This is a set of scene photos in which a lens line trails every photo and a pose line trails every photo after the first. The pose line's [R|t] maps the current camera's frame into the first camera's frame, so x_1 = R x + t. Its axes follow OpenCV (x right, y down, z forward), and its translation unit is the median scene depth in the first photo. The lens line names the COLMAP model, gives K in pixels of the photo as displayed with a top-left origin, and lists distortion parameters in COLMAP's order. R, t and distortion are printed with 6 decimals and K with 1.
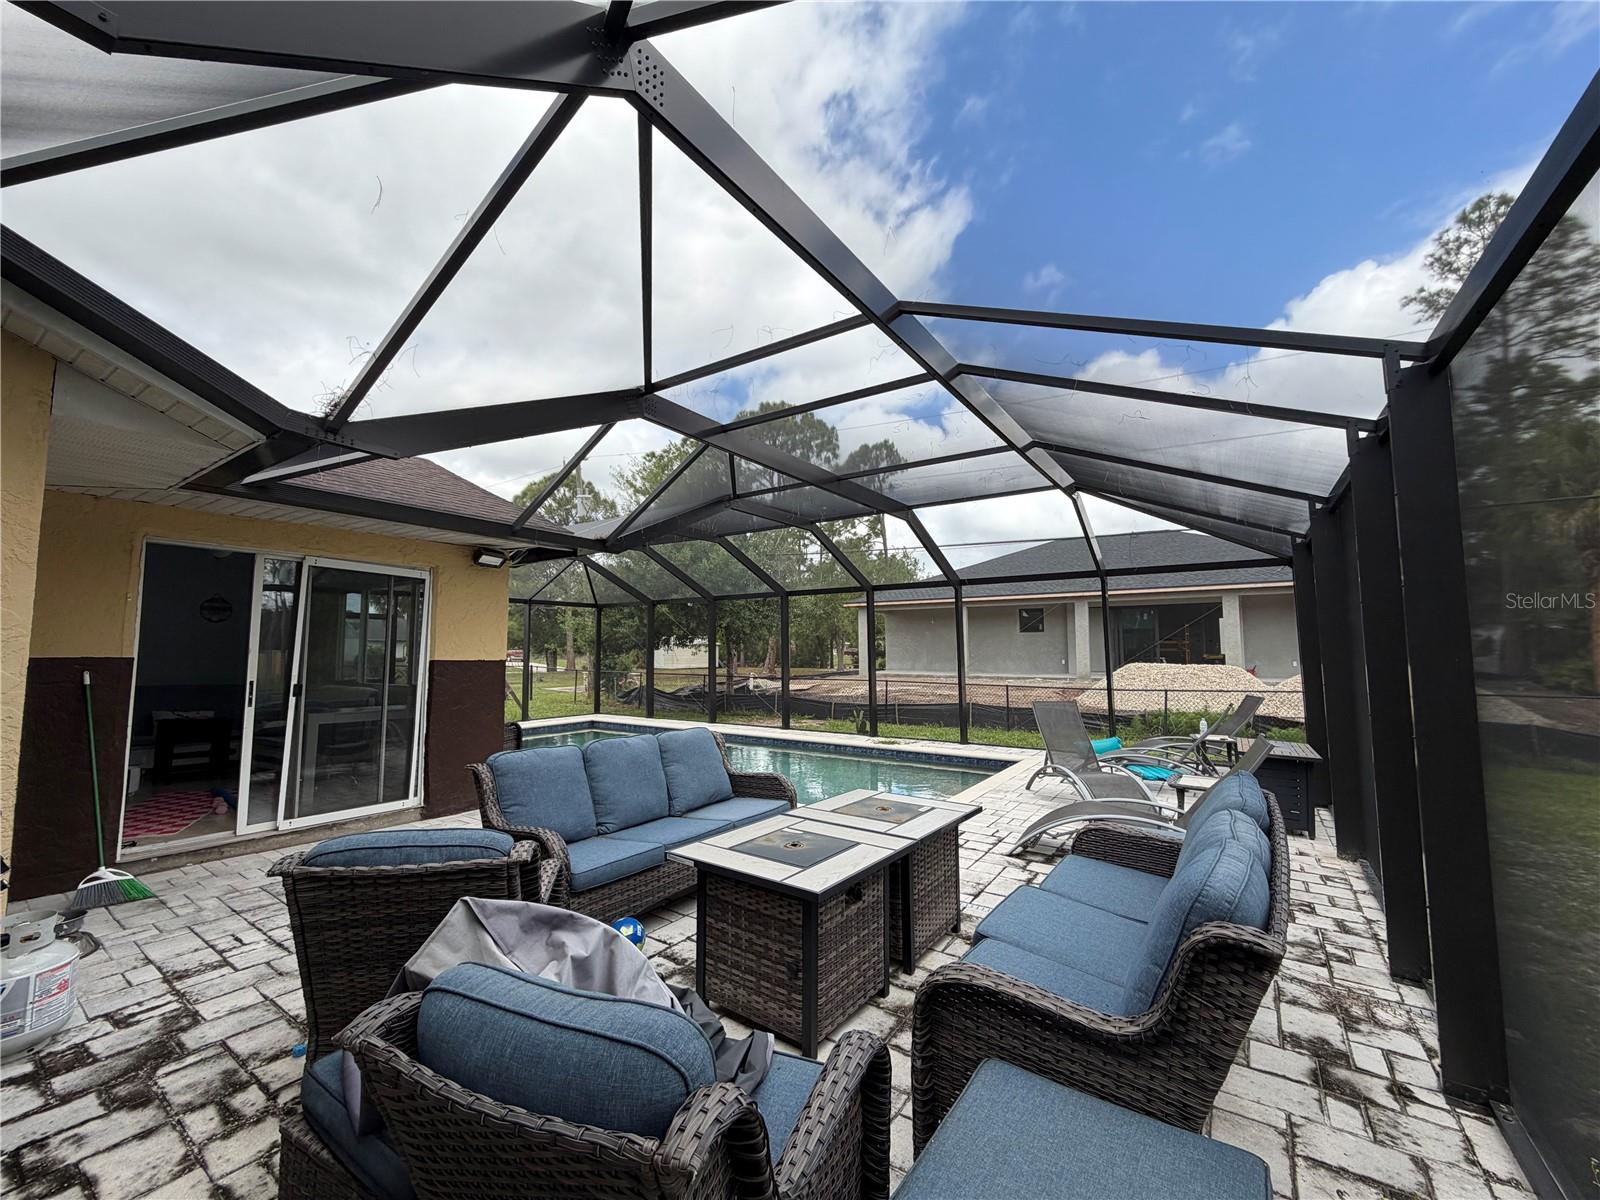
lens RADIAL K [[638.0, 0, 804.0], [0, 638.0, 592.6], [0, 0, 1]] dist [-0.001276, 0.000487]
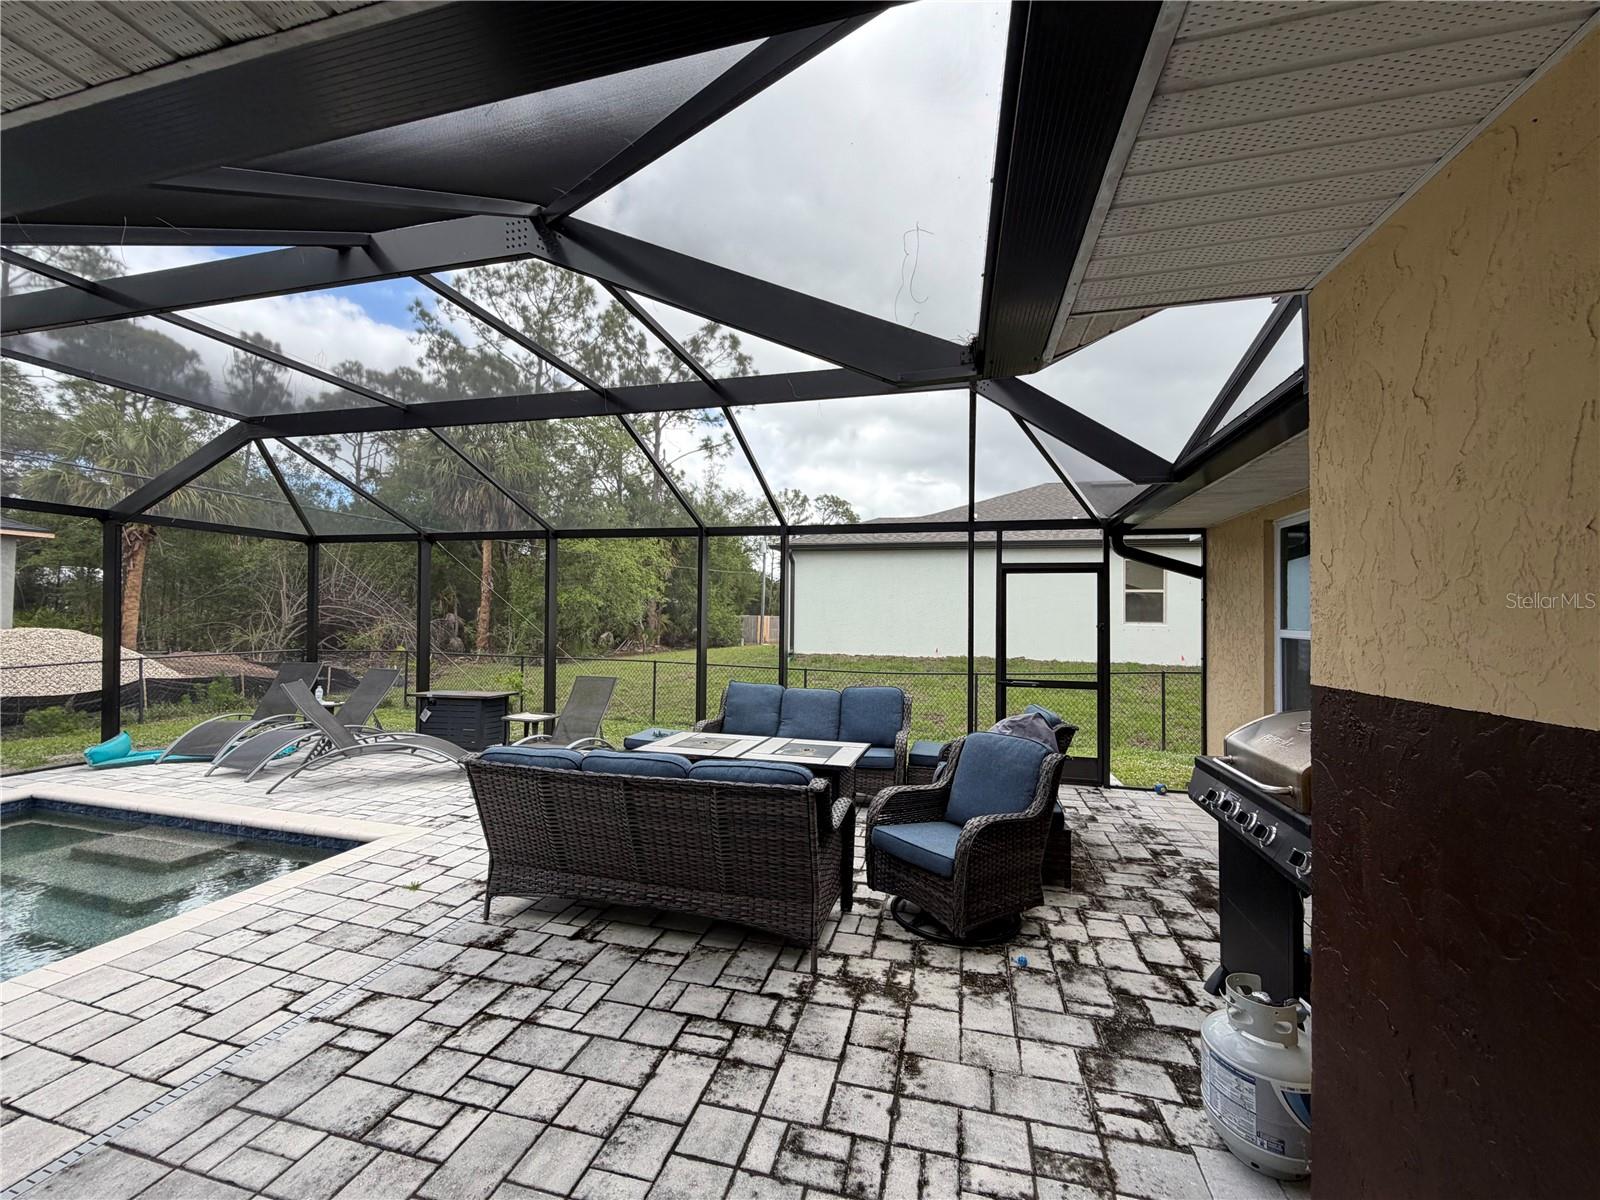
lens RADIAL K [[638.0, 0, 804.8], [0, 638.0, 605.8], [0, 0, 1]] dist [-0.001276, 0.000487]
pose [[-0.347042, 0.006128, 0.937830, -1.823498], [-0.089485, 0.995200, -0.039617, 0.119975], [-0.933571, -0.097670, -0.344828, 1.903824]]
